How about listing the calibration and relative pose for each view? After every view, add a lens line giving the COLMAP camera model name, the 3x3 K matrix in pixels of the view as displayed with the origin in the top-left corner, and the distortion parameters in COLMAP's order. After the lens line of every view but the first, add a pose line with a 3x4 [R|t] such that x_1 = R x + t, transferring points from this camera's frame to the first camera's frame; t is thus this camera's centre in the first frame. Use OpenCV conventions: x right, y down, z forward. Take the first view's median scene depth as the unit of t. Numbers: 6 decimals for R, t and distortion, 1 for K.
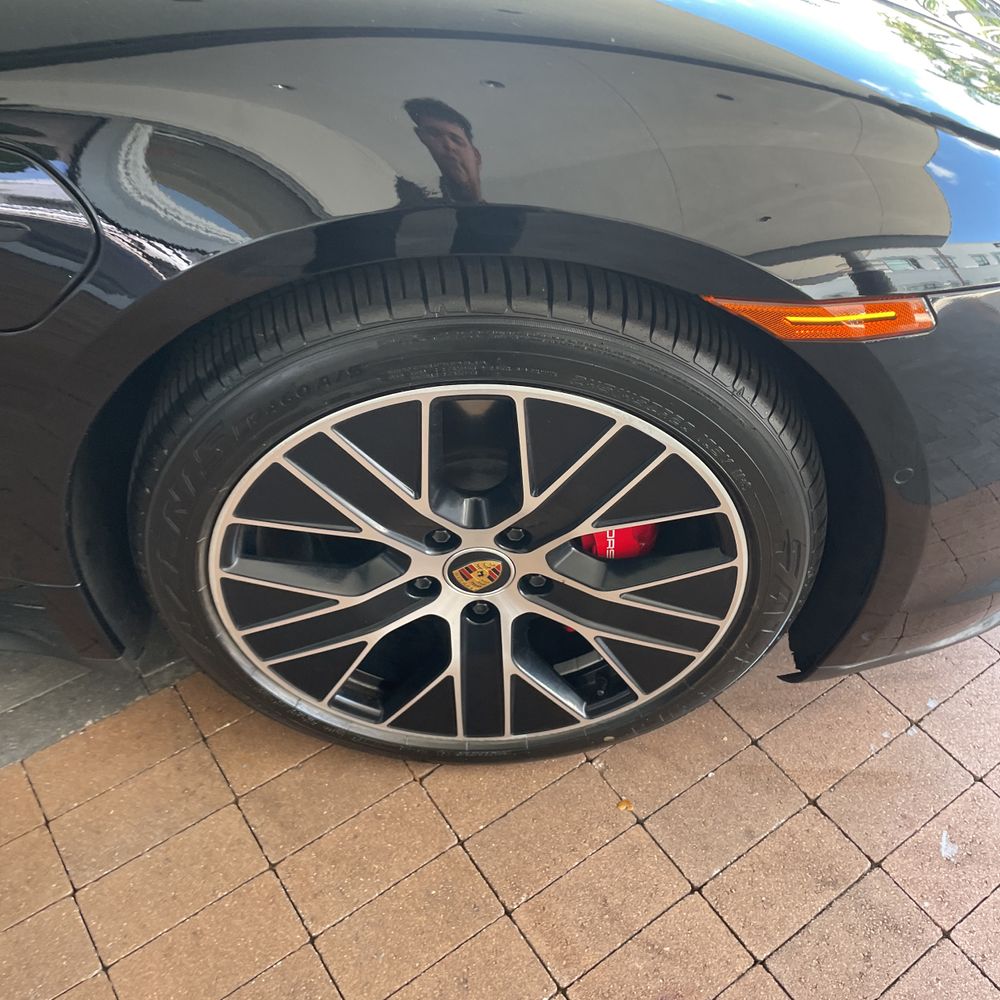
lens RADIAL K [[1032.7, 0, 477.1], [0, 1032.7, 494.4], [0, 0, 1]] dist [0.105827, -0.137081]
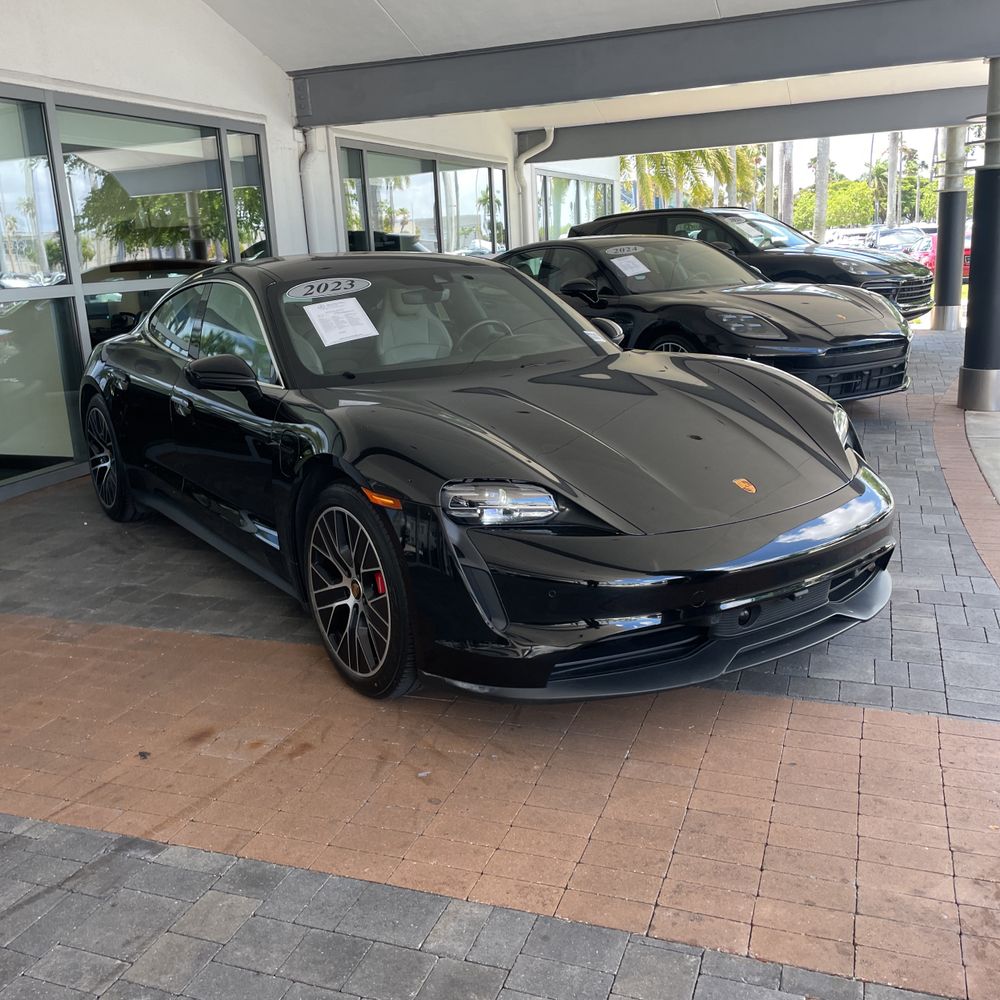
lens RADIAL K [[1006.2, 0, 495.1], [0, 1006.2, 465.8], [0, 0, 1]] dist [0.051212, -0.011884]
pose [[0.575190, 0.115347, -0.809847, 2.570245], [-0.530012, 0.806648, -0.261547, 0.337008], [0.623092, 0.579668, 0.525111, -0.504085]]
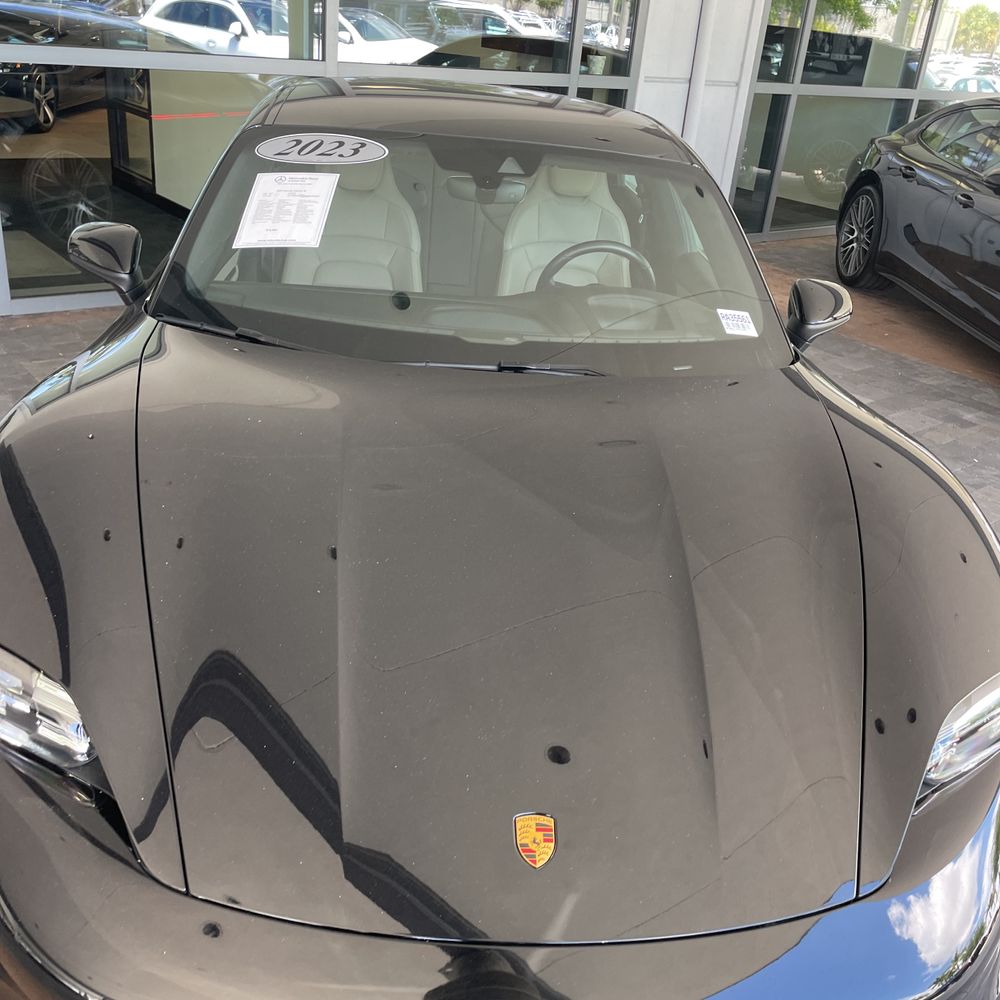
lens RADIAL K [[1012.0, 0, 507.6], [0, 1012.0, 476.8], [0, 0, 1]] dist [0.082614, -0.103424]
pose [[0.088746, 0.393688, -0.914950, 1.673050], [-0.765857, 0.614288, 0.190034, -1.194267], [0.636857, 0.683856, 0.356024, 0.663139]]
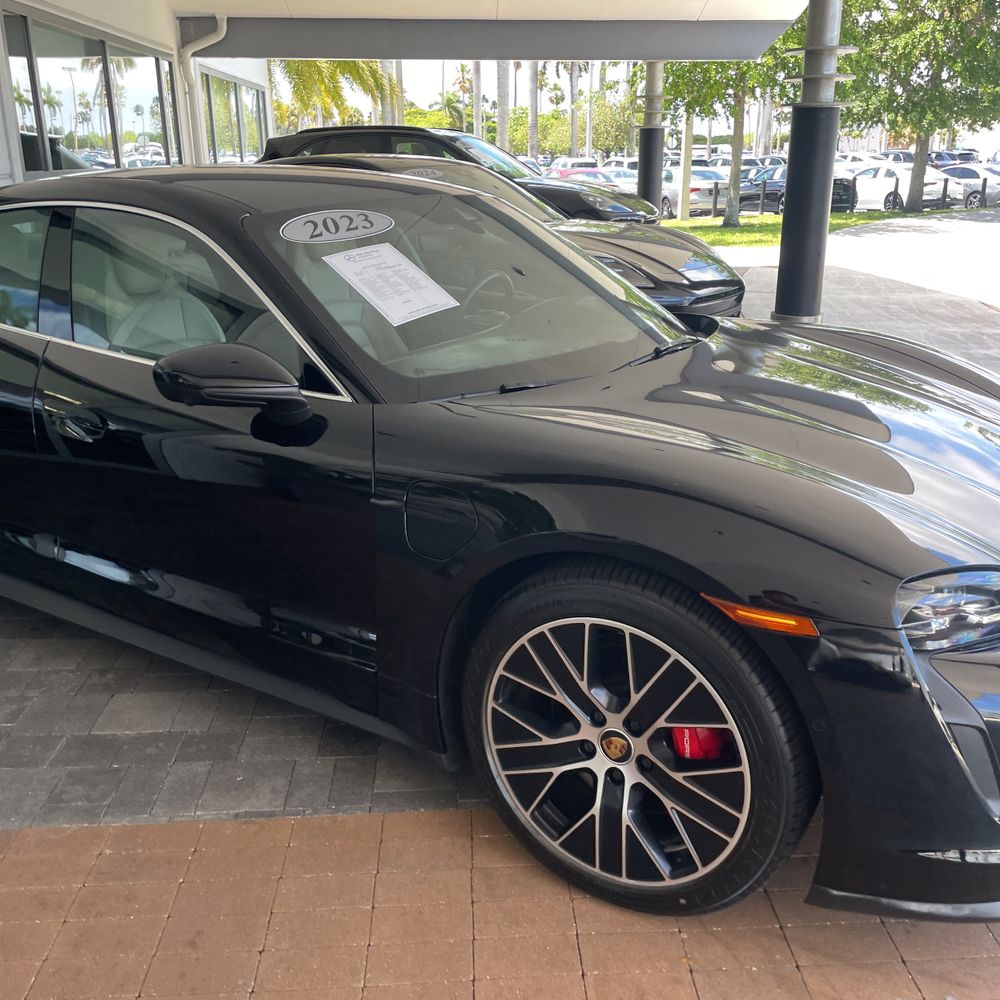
lens RADIAL K [[1005.2, 0, 508.1], [0, 1005.2, 479.5], [0, 0, 1]] dist [0.086622, -0.120108]
pose [[0.857032, 0.127538, -0.499229, 0.669292], [-0.346145, 0.860204, -0.374476, 0.403639], [0.381679, 0.493744, 0.781369, -0.702368]]
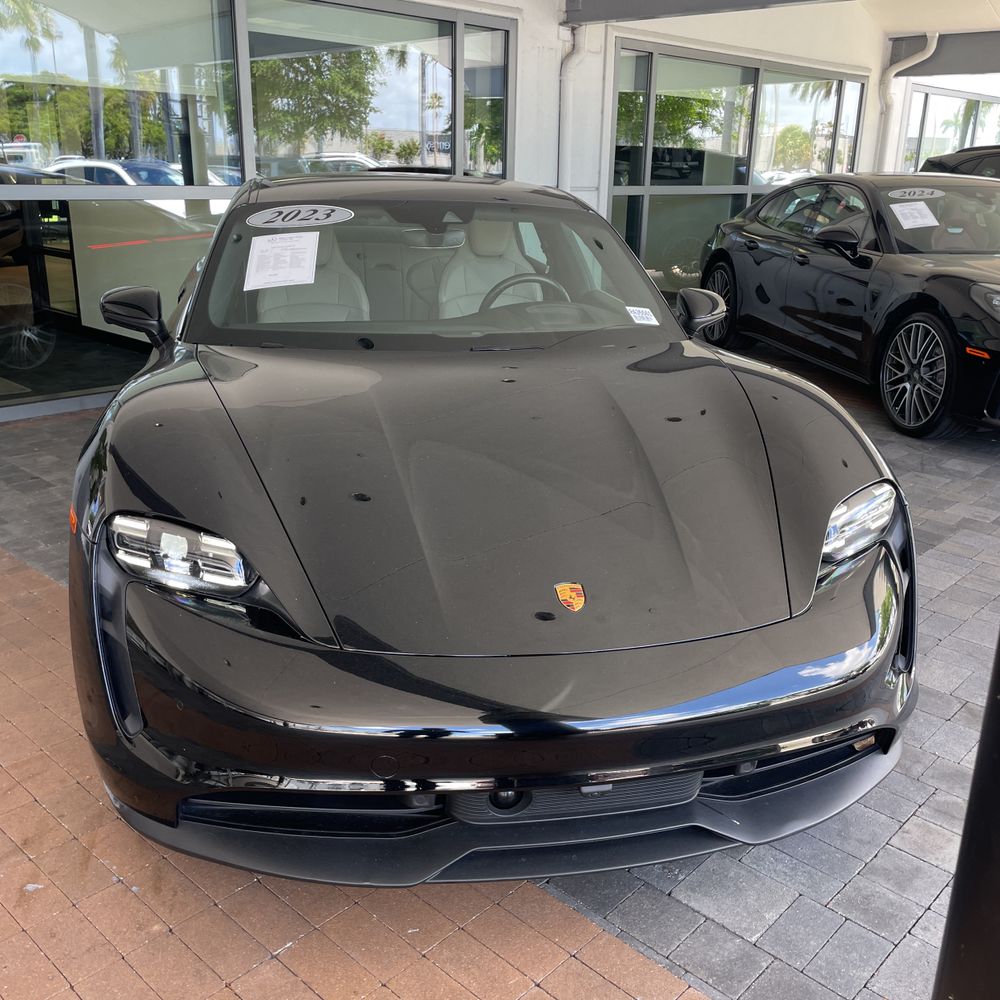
lens RADIAL K [[1005.3, 0, 501.5], [0, 1005.3, 483.6], [0, 0, 1]] dist [0.092355, -0.130200]
pose [[0.215718, 0.265412, -0.939693, 2.302722], [-0.701372, 0.711673, 0.040001, -0.840517], [0.679370, 0.650445, 0.339673, 0.611409]]
